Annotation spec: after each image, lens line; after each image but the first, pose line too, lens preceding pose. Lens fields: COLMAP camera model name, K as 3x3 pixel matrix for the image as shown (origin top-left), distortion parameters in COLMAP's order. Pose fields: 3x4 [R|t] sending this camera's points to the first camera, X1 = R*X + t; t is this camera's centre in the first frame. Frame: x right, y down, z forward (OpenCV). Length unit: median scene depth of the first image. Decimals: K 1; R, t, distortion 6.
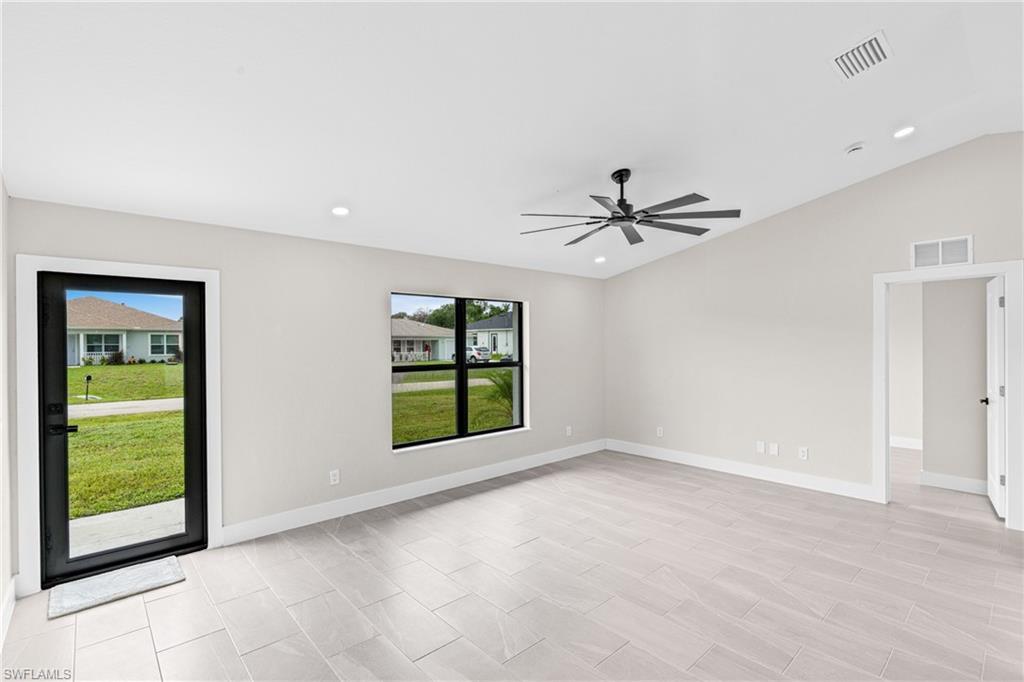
lens RADIAL K [[474.2, 0, 503.8], [0, 474.2, 346.4], [0, 0, 1]] dist [-0.003003, -0.000271]
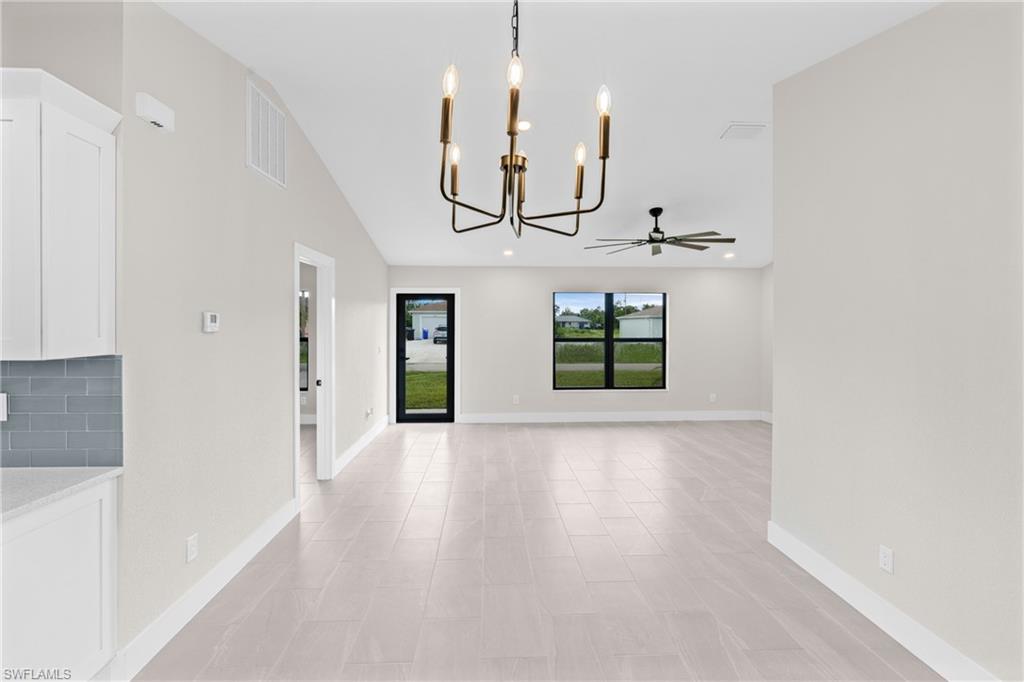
lens RADIAL K [[471.9, 0, 505.7], [0, 471.9, 326.0], [0, 0, 1]] dist [-0.002016, -0.000231]
pose [[0.771918, 0.009400, -0.635653, 0.738376], [-0.009984, 0.999947, 0.002663, -0.002107], [0.635644, 0.004290, 0.771971, -0.389756]]
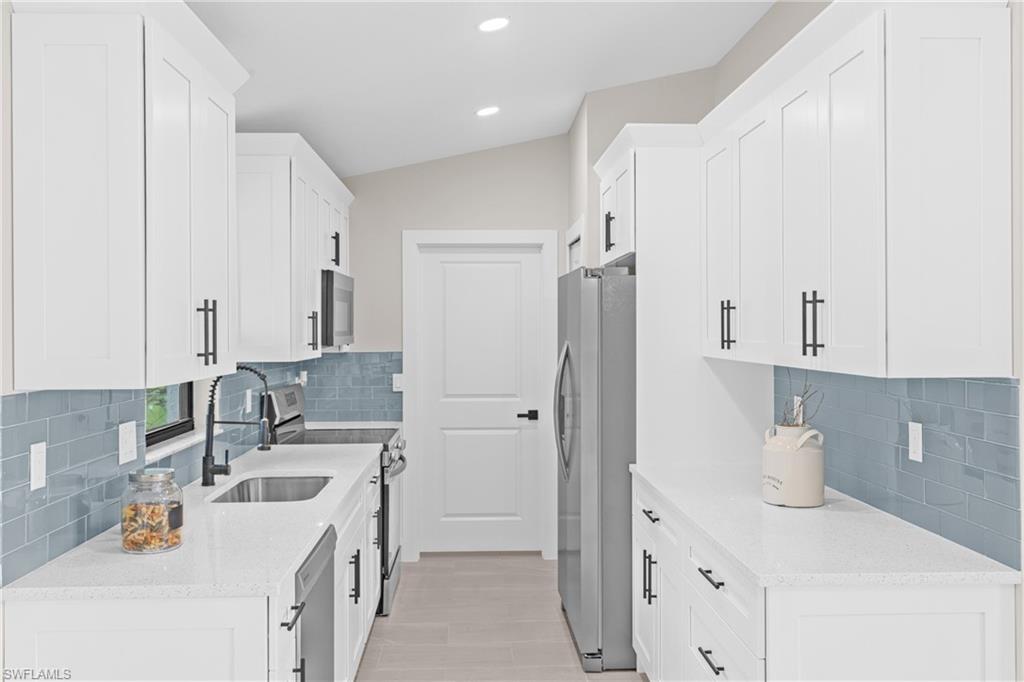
lens RADIAL K [[894.0, 0, 508.6], [0, 894.0, 324.3], [0, 0, 1]] dist [0.012025, 0.012128]
pose [[-0.639080, 0.004585, -0.769126, 0.733792], [0.002786, 0.999989, 0.003646, -0.002448], [0.769135, 0.000187, -0.639086, -0.159689]]
